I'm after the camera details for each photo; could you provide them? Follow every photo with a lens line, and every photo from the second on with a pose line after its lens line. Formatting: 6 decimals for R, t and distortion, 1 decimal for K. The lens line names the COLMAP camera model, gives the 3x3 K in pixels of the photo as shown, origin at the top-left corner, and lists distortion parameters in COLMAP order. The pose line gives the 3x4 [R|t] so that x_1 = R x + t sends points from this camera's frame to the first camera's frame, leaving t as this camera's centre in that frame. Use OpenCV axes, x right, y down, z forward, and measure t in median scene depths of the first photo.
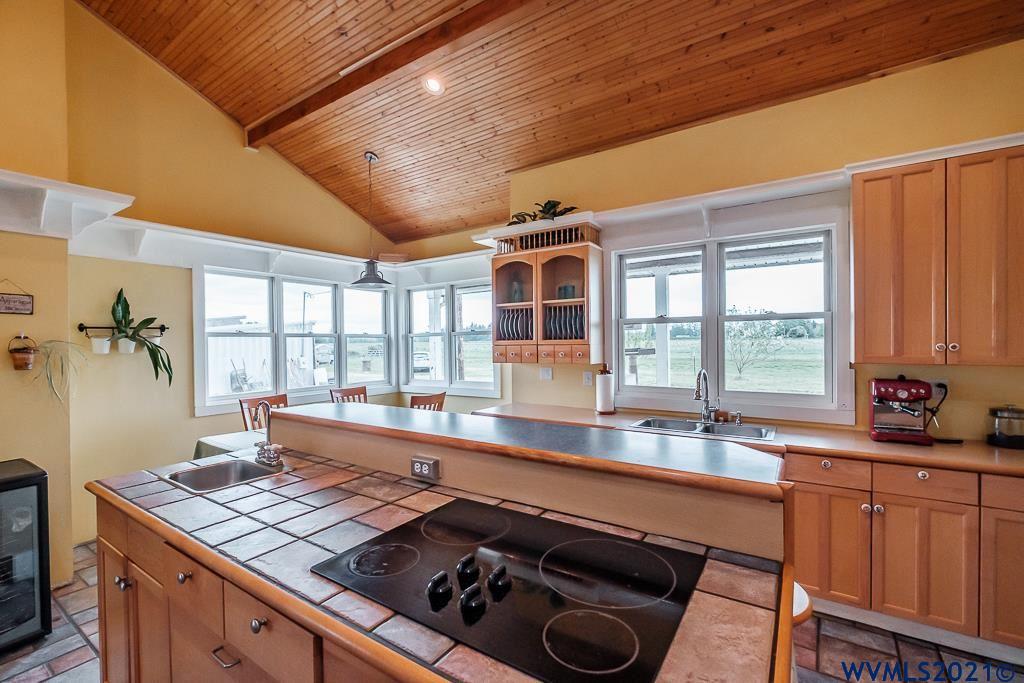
lens RADIAL K [[446.6, 0, 504.8], [0, 446.6, 342.9], [0, 0, 1]] dist [-0.004971, -0.000406]
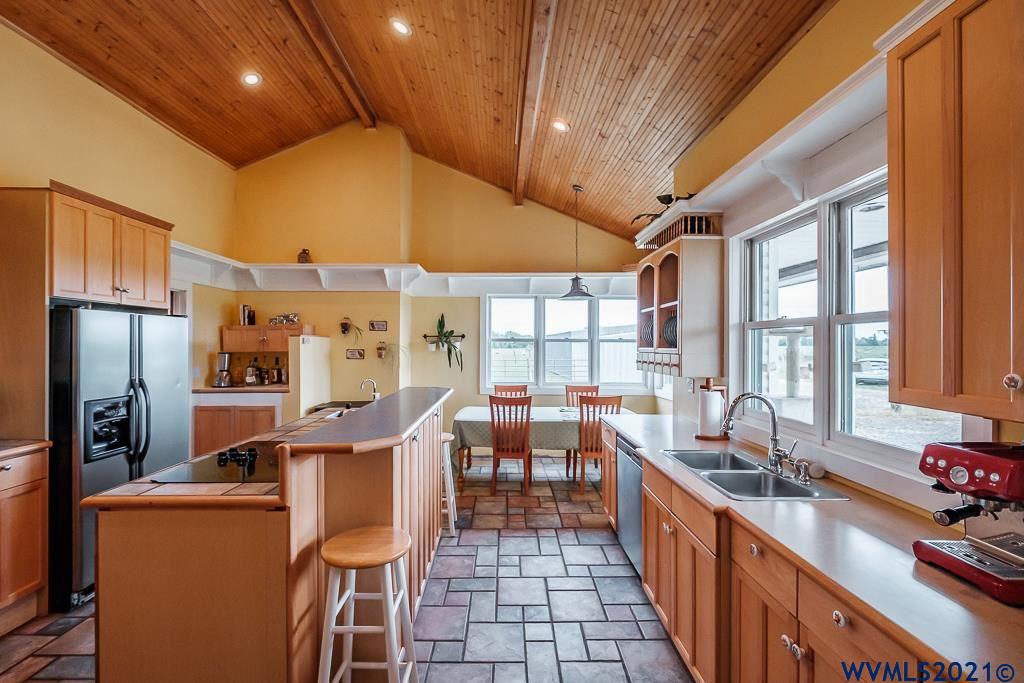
lens RADIAL K [[446.6, 0, 502.0], [0, 446.6, 342.5], [0, 0, 1]] dist [-0.004971, -0.000406]
pose [[0.561747, 0.008096, -0.827269, 0.667761], [-0.011484, 0.999932, 0.001987, -0.015597], [0.827229, 0.008384, 0.561802, 0.214279]]
